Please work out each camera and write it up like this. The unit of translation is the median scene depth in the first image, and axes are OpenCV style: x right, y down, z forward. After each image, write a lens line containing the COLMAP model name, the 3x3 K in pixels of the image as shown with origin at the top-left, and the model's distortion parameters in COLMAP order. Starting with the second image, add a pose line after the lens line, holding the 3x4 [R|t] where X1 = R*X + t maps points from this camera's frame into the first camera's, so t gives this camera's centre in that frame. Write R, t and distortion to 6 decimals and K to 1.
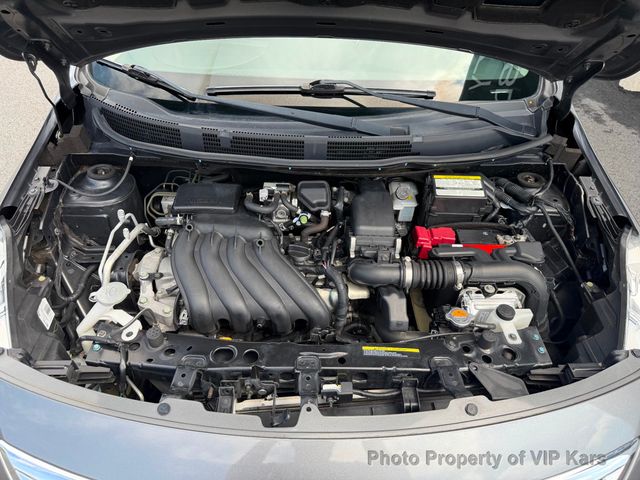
lens RADIAL K [[451.9, 0, 320.0], [0, 451.9, 240.0], [0, 0, 1]] dist [-0.012212, -0.005211]
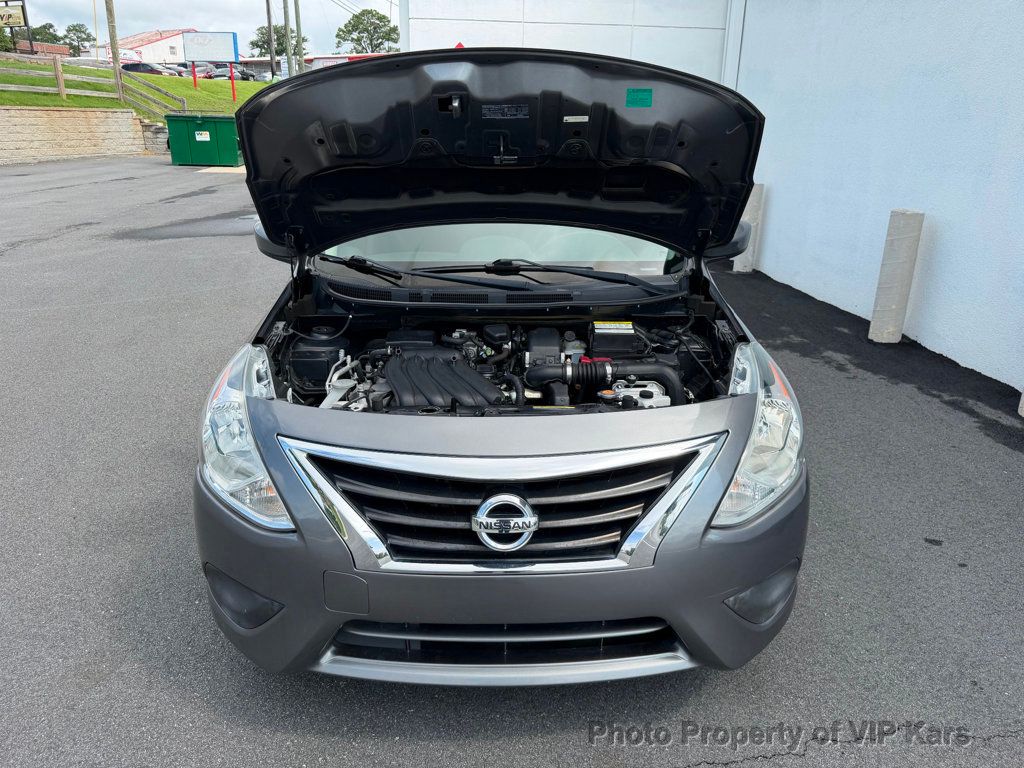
lens RADIAL K [[736.1, 0, 512.7], [0, 736.1, 394.9], [0, 0, 1]] dist [0.007177, -0.019603]
pose [[0.999446, -0.032296, -0.008058, 0.041801], [0.027003, 0.928235, -0.371012, 0.800927], [0.019462, 0.370589, 0.928593, -0.814457]]
